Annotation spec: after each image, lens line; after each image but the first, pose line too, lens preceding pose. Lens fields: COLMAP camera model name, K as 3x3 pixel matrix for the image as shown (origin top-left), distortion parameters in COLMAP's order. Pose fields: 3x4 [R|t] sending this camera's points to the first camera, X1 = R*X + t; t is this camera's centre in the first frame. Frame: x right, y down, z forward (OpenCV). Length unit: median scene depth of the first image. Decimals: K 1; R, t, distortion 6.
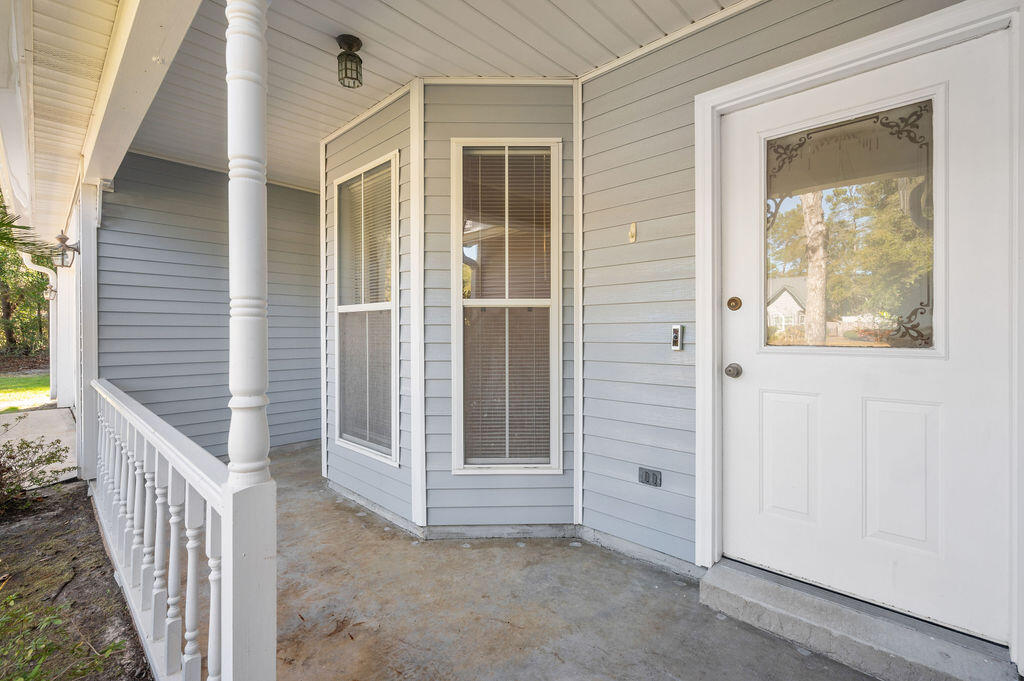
lens RADIAL K [[455.5, 0, 519.3], [0, 455.5, 326.7], [0, 0, 1]] dist [-0.002786, -0.000247]
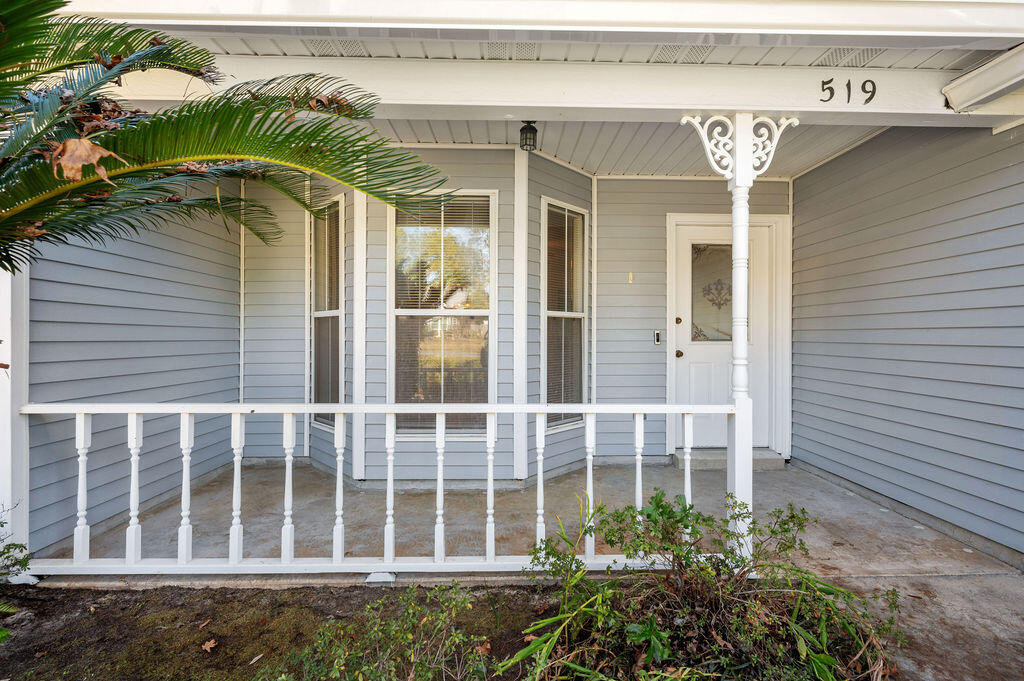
lens RADIAL K [[455.5, 0, 519.3], [0, 455.5, 326.7], [0, 0, 1]] dist [-0.002786, -0.000247]
pose [[0.703332, 0.019921, 0.710583, -1.193263], [-0.002823, 0.999678, -0.025232, 0.026486], [-0.710856, 0.015740, 0.703161, 0.067261]]
